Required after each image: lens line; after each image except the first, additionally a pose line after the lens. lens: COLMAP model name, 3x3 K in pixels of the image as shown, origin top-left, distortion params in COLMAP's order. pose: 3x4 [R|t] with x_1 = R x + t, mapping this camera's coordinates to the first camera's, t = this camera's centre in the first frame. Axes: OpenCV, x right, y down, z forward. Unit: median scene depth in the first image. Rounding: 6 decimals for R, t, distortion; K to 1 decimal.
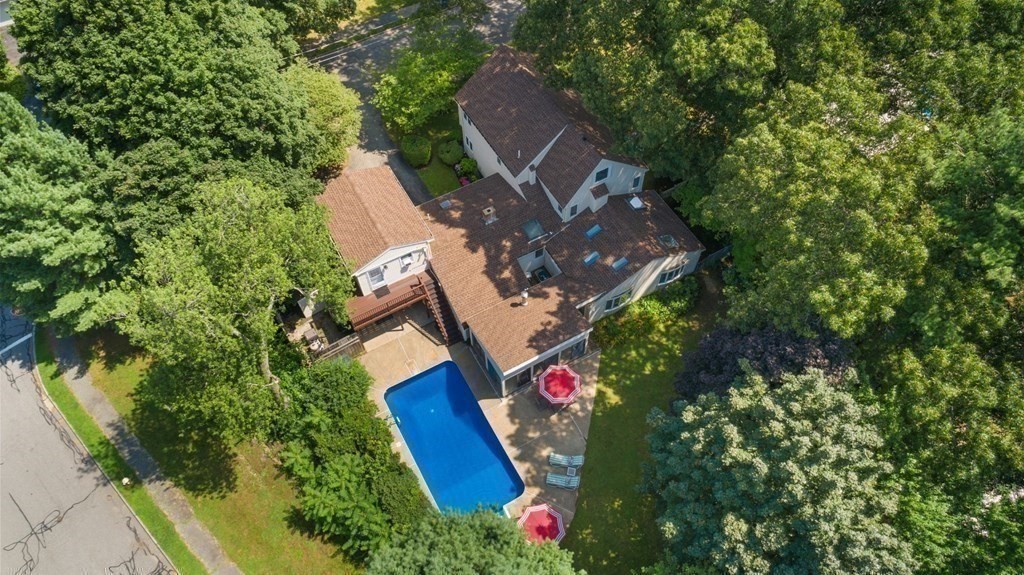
lens RADIAL K [[693.3, 0, 512.0], [0, 693.3, 287.5], [0, 0, 1]] dist [-0.030096, -0.000941]
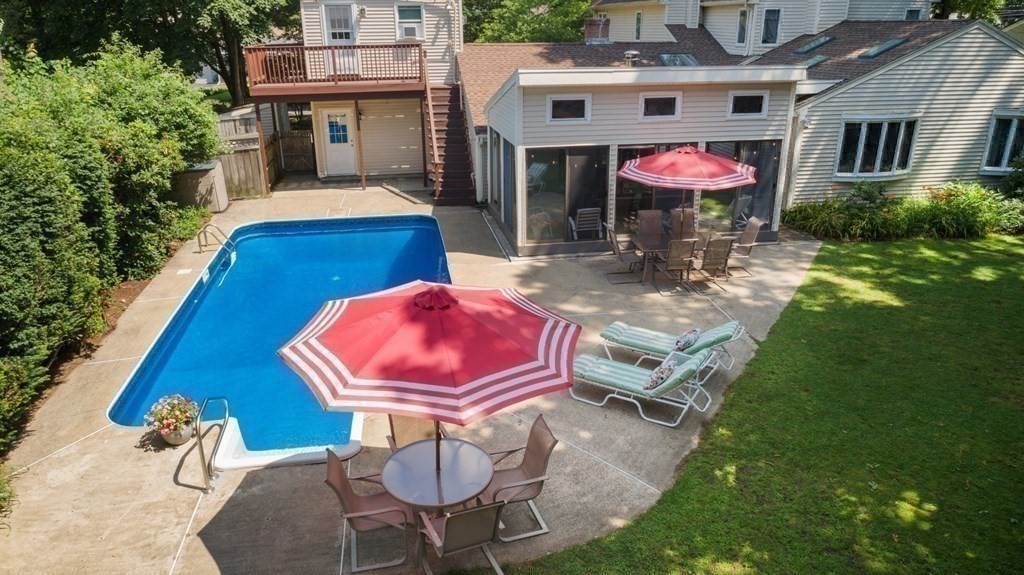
lens RADIAL K [[693.3, 0, 512.0], [0, 693.3, 287.5], [0, 0, 1]] dist [-0.030096, -0.000941]
pose [[0.941550, 0.109399, -0.318614, 0.095157], [-0.278516, 0.784850, -0.553570, 0.357813], [0.189504, 0.609953, 0.769445, 0.733571]]
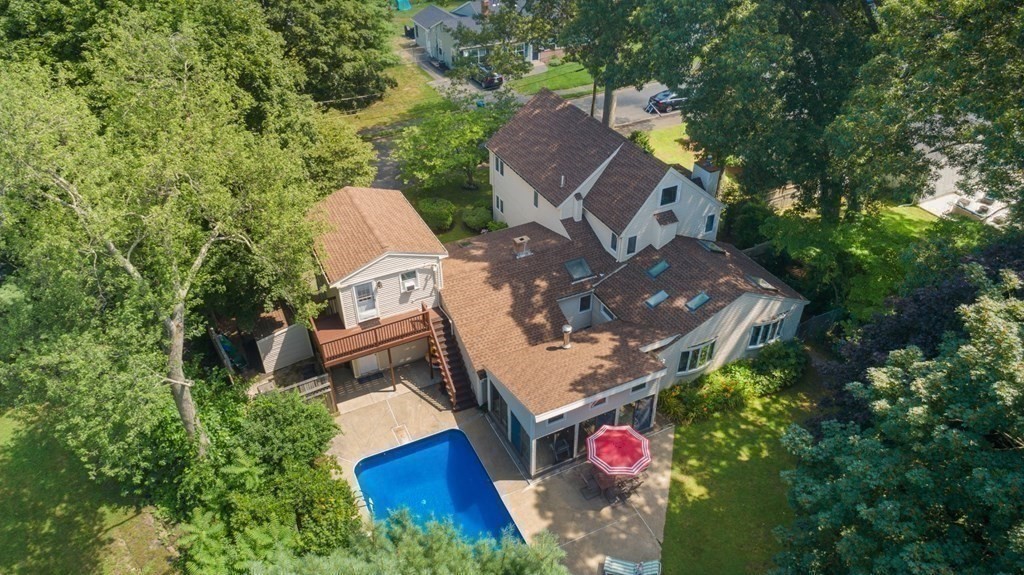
lens RADIAL K [[702.4, 0, 512.0], [0, 702.4, 287.5], [0, 0, 1]] dist [0.005197, 0.000737]
pose [[0.998274, 0.039371, -0.043581, -0.007957], [-0.052258, 0.934097, -0.353173, 0.222806], [0.026804, 0.354841, 0.934542, 0.293330]]
